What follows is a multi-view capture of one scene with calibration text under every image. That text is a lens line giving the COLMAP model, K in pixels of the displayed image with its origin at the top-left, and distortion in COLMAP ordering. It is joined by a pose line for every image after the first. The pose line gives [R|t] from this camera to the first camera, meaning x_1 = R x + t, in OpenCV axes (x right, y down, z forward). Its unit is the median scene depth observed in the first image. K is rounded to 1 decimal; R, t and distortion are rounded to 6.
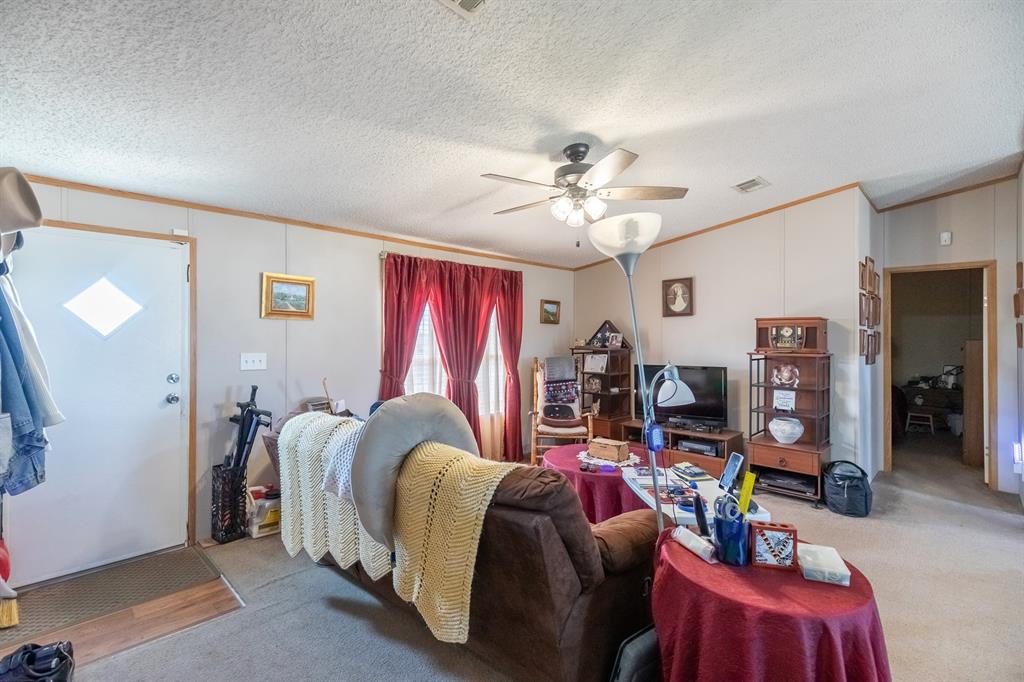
lens RADIAL K [[465.4, 0, 561.3], [0, 465.4, 335.6], [0, 0, 1]] dist [0.007828, 0.000570]
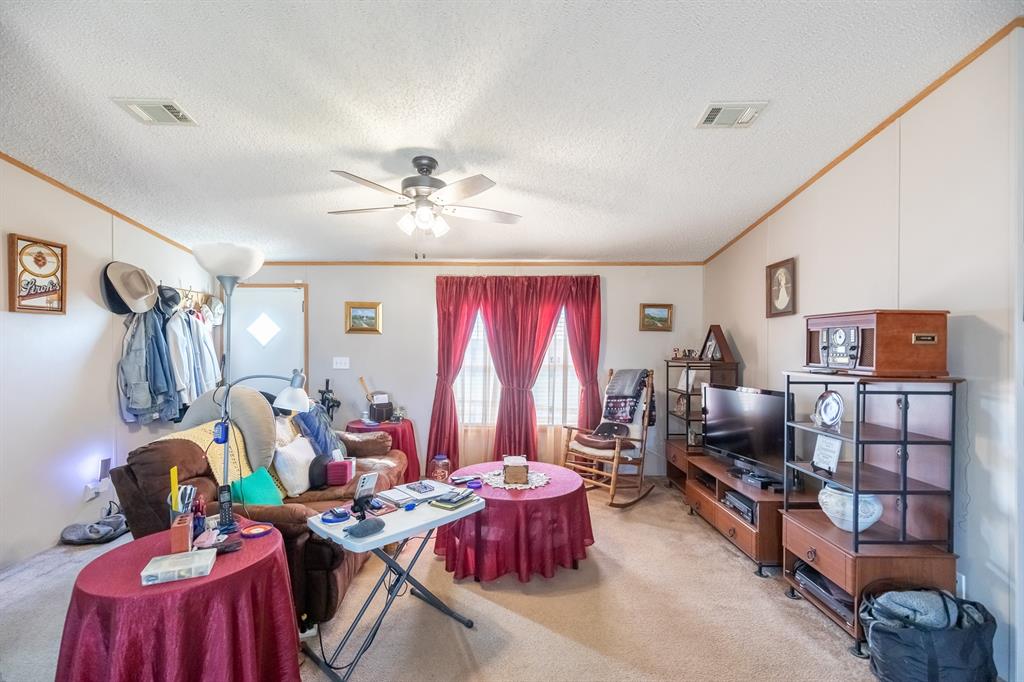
lens RADIAL K [[465.4, 0, 476.2], [0, 465.4, 348.3], [0, 0, 1]] dist [0.007828, 0.000570]
pose [[0.683585, 0.002266, -0.729867, 0.512637], [0.002414, 0.999983, 0.005365, 0.001389], [0.729867, -0.005429, 0.683568, 0.230776]]
